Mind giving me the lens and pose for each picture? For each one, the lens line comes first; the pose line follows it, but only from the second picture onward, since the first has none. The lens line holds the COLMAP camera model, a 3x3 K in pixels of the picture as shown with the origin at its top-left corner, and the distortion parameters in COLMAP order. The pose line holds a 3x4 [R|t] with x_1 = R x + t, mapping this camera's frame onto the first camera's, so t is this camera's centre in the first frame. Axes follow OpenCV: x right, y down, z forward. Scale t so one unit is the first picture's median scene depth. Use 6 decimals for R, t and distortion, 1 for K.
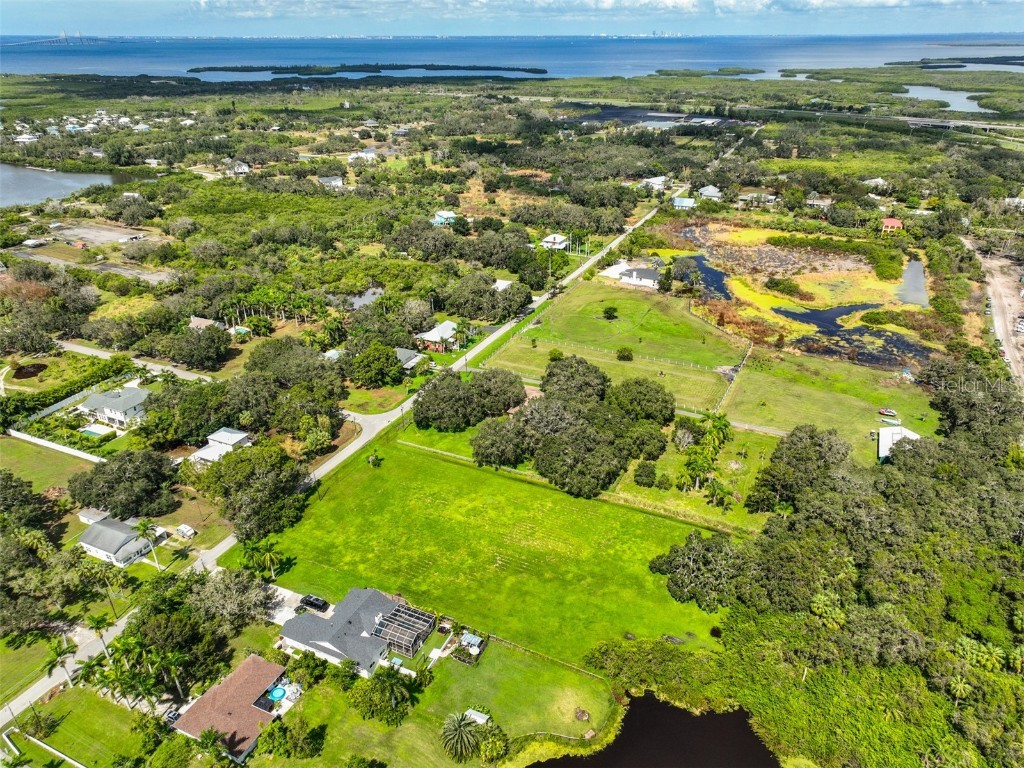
lens RADIAL K [[716.2, 0, 516.3], [0, 716.2, 380.3], [0, 0, 1]] dist [0.002173, 0.009041]
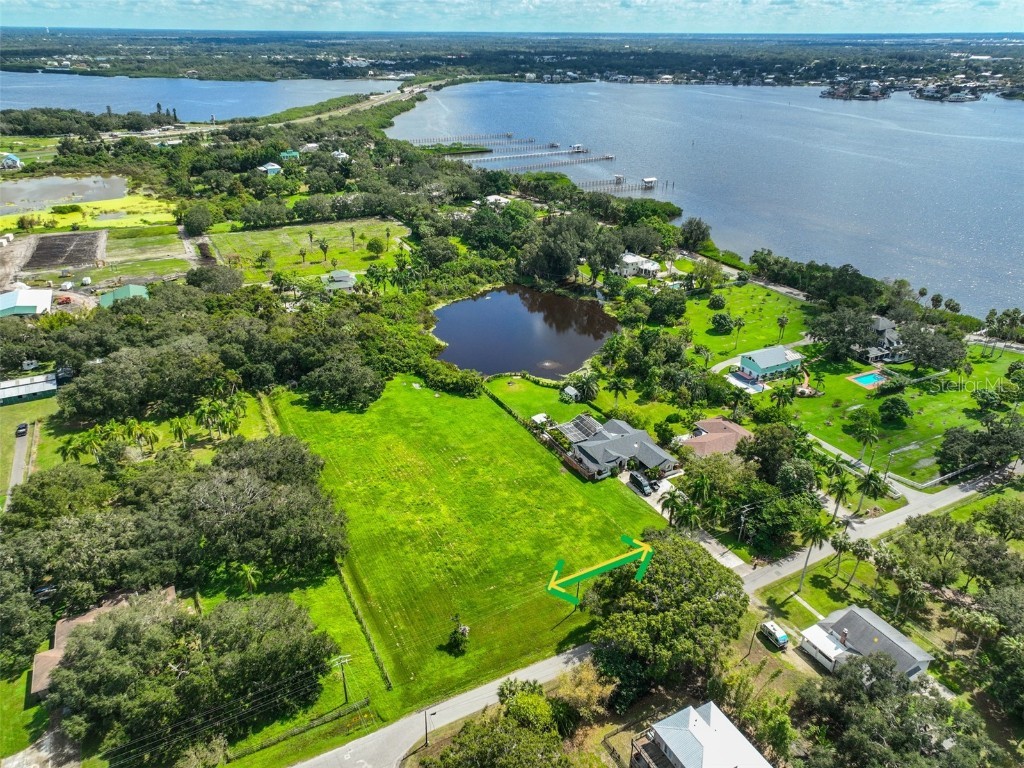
lens RADIAL K [[708.2, 0, 514.8], [0, 708.2, 383.4], [0, 0, 1]] dist [0.001715, 0.023236]
pose [[-0.798155, -0.268728, 0.539197, -0.516745], [0.261691, 0.651511, 0.712075, -0.436956], [-0.542647, 0.709450, -0.449684, 1.163225]]
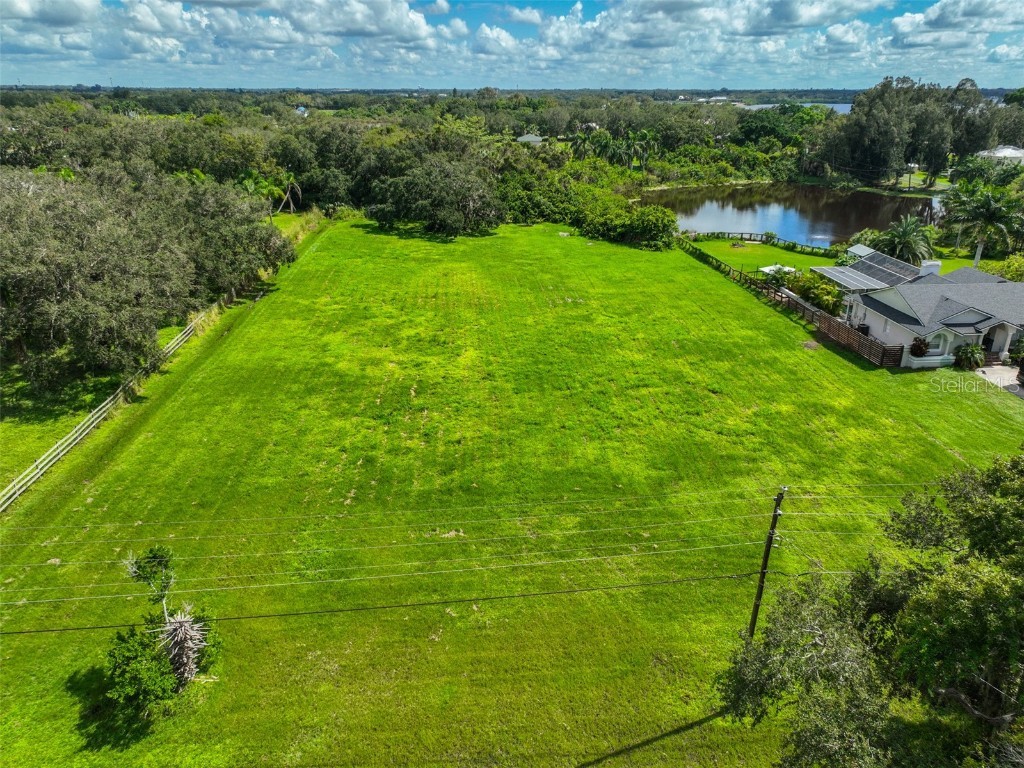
lens RADIAL K [[716.2, 0, 516.3], [0, 716.2, 380.3], [0, 0, 1]] dist [0.002173, 0.009041]
pose [[-0.493049, -0.326873, 0.806261, -0.338841], [0.380078, 0.752692, 0.537583, 0.032194], [-0.782588, 0.571497, -0.246877, 1.021421]]
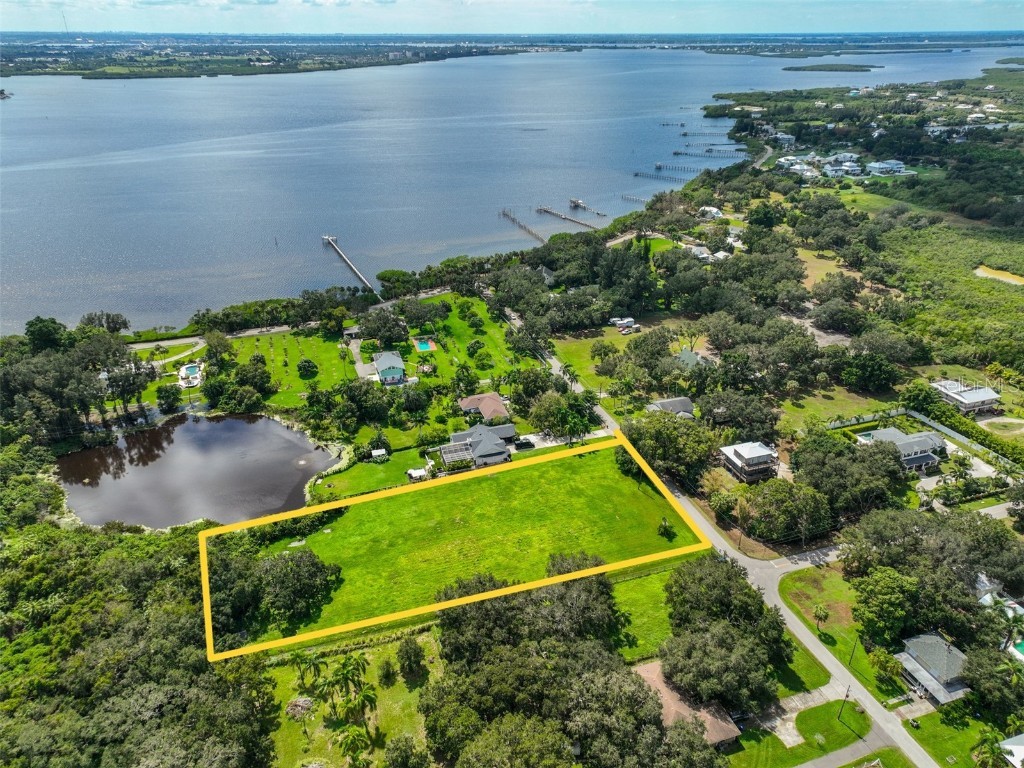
lens RADIAL K [[708.2, 0, 514.8], [0, 708.2, 383.4], [0, 0, 1]] dist [0.001715, 0.023236]
pose [[-0.725680, 0.307481, -0.615503, 0.481994], [-0.298911, 0.664859, 0.684554, -0.623826], [0.619711, 0.680748, -0.390565, 1.186153]]
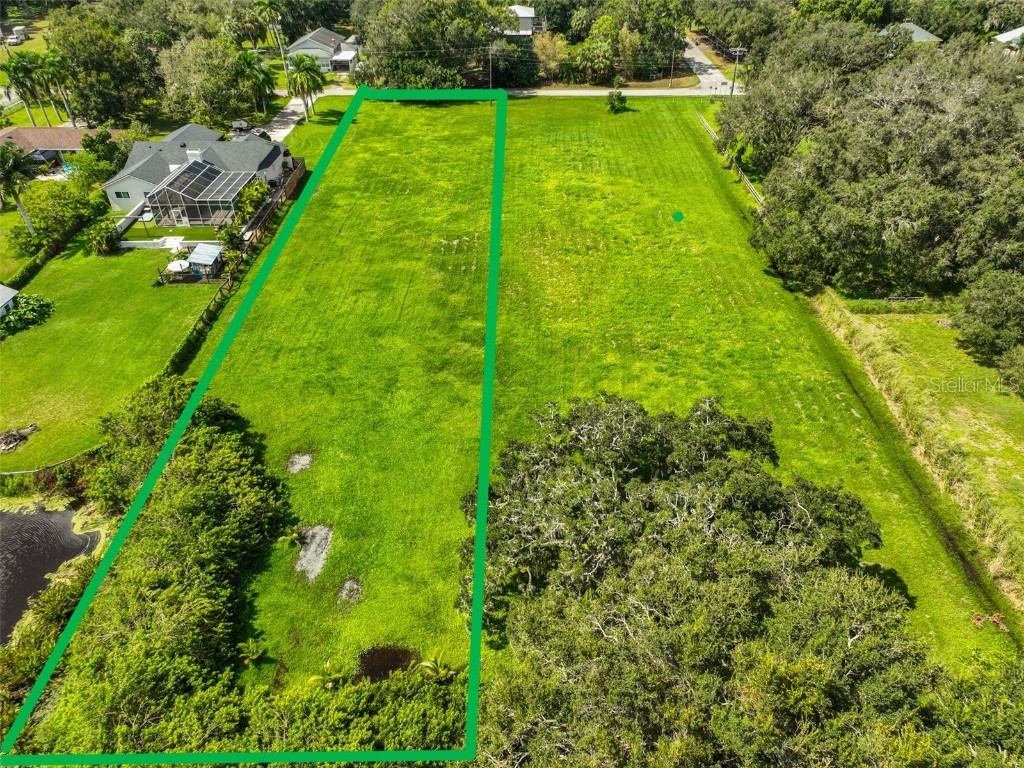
lens RADIAL K [[716.2, 0, 516.3], [0, 716.2, 380.3], [0, 0, 1]] dist [0.002173, 0.009041]
pose [[0.415161, 0.533440, -0.736941, 0.334412], [-0.397676, 0.834970, 0.380366, 0.119636], [0.818227, 0.135151, 0.558784, 0.687821]]
